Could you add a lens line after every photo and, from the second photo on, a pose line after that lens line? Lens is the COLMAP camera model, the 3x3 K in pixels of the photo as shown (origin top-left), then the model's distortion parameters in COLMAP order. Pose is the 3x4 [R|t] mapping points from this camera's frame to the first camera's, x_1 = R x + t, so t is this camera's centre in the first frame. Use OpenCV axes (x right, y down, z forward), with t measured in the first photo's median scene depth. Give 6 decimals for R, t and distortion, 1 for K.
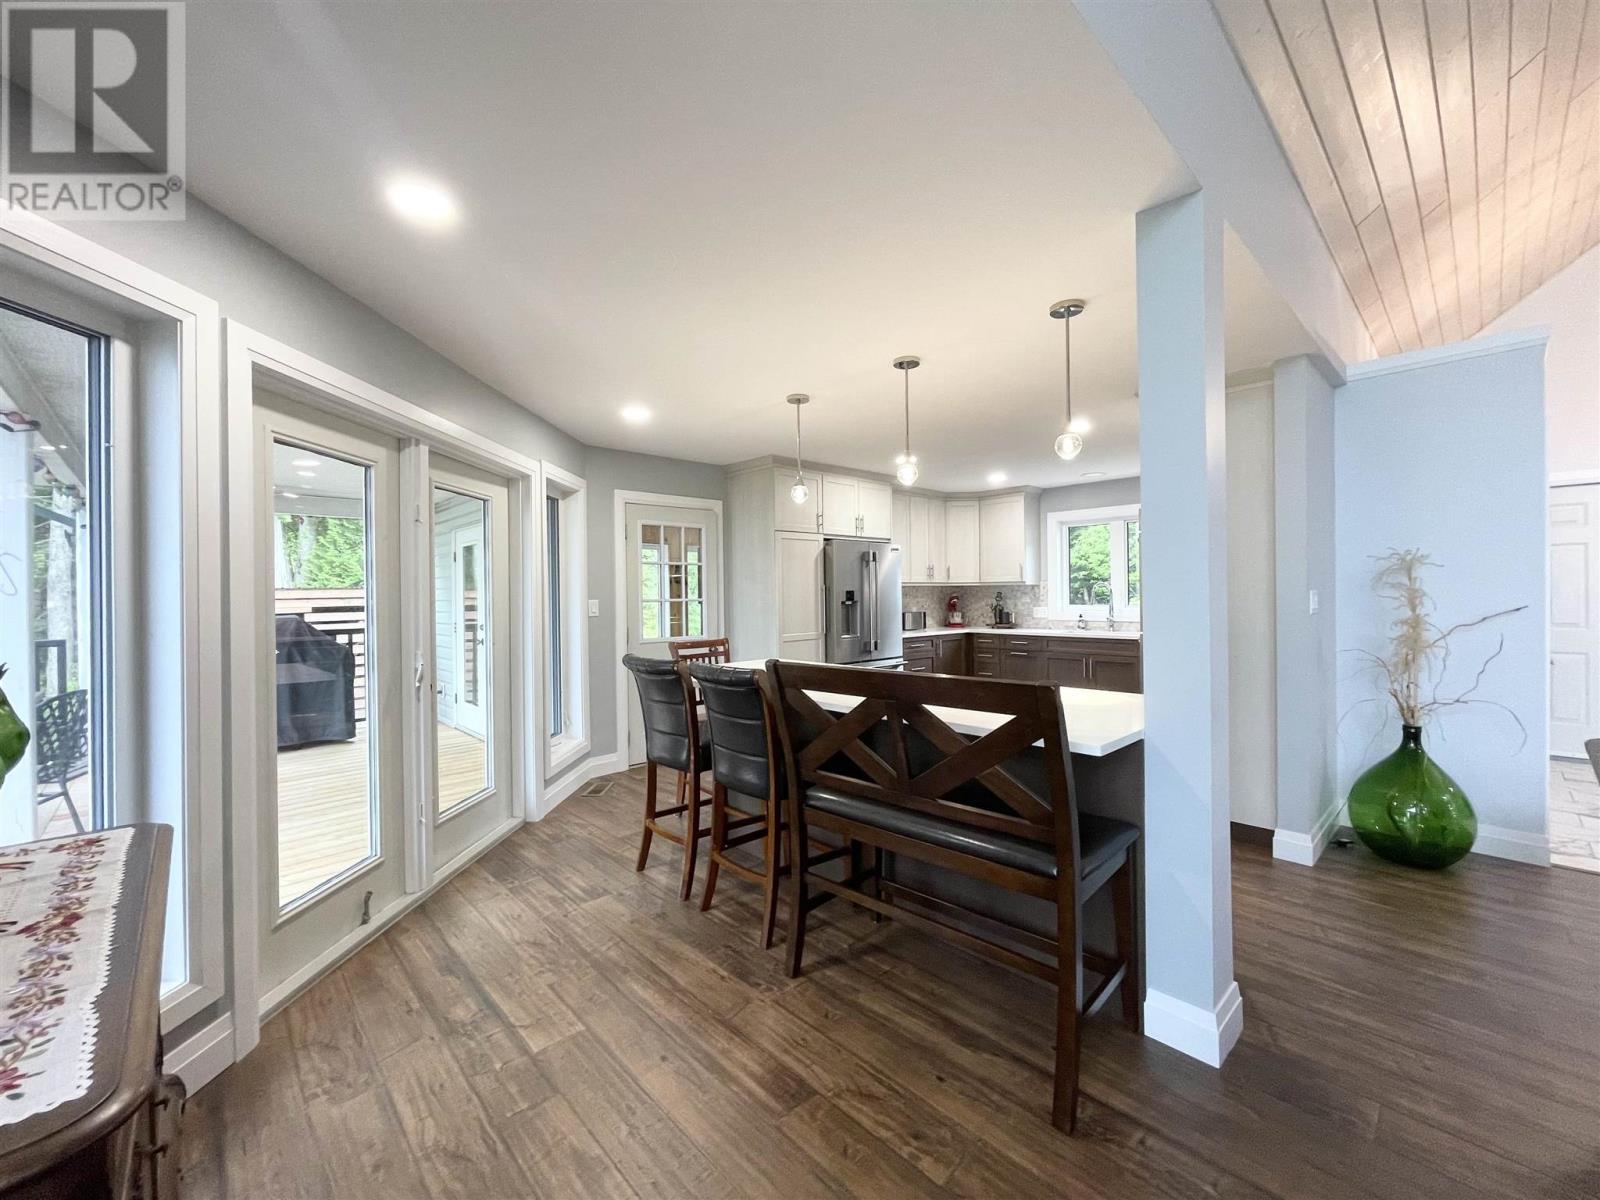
lens RADIAL K [[644.5, 0, 794.8], [0, 644.5, 595.4], [0, 0, 1]] dist [-0.000329, -0.000101]
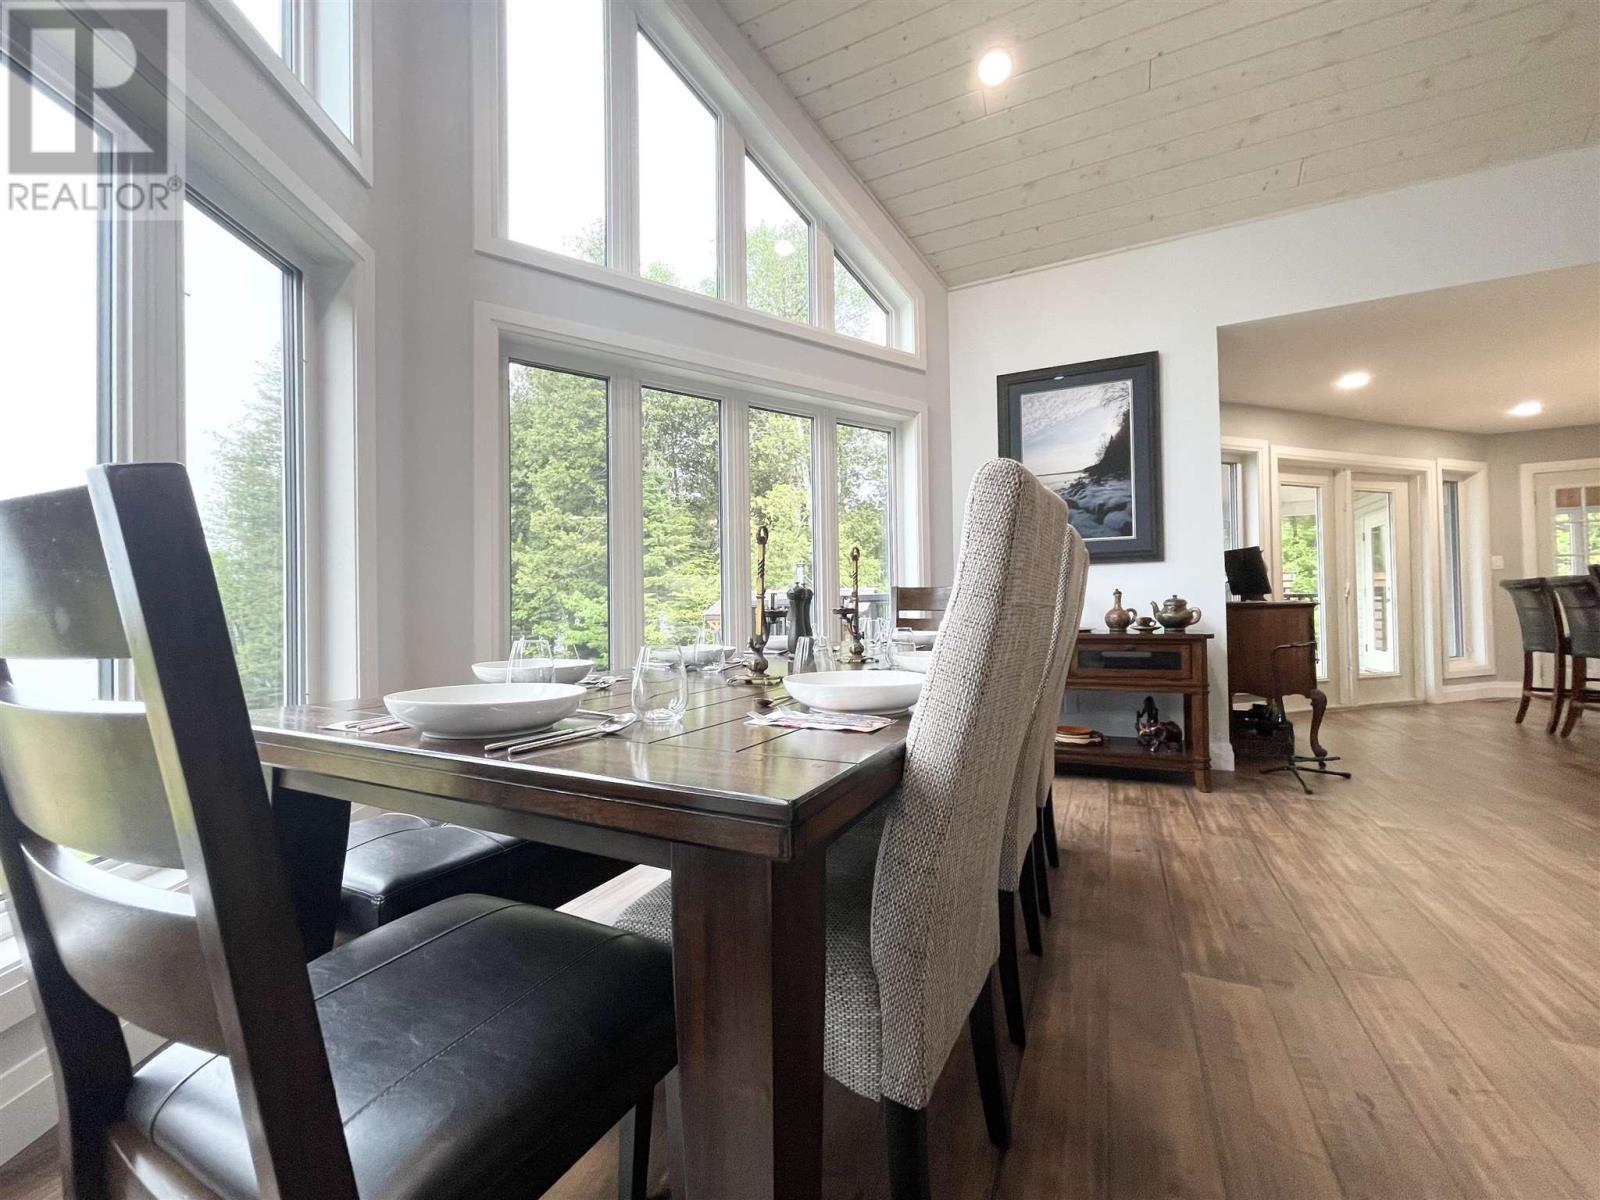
lens RADIAL K [[644.5, 0, 794.8], [0, 644.5, 595.4], [0, 0, 1]] dist [-0.000329, -0.000101]
pose [[0.360110, -0.011393, -0.932840, 0.459724], [0.006278, 0.999932, -0.009788, 0.110035], [0.932889, -0.002332, 0.360158, -0.918881]]
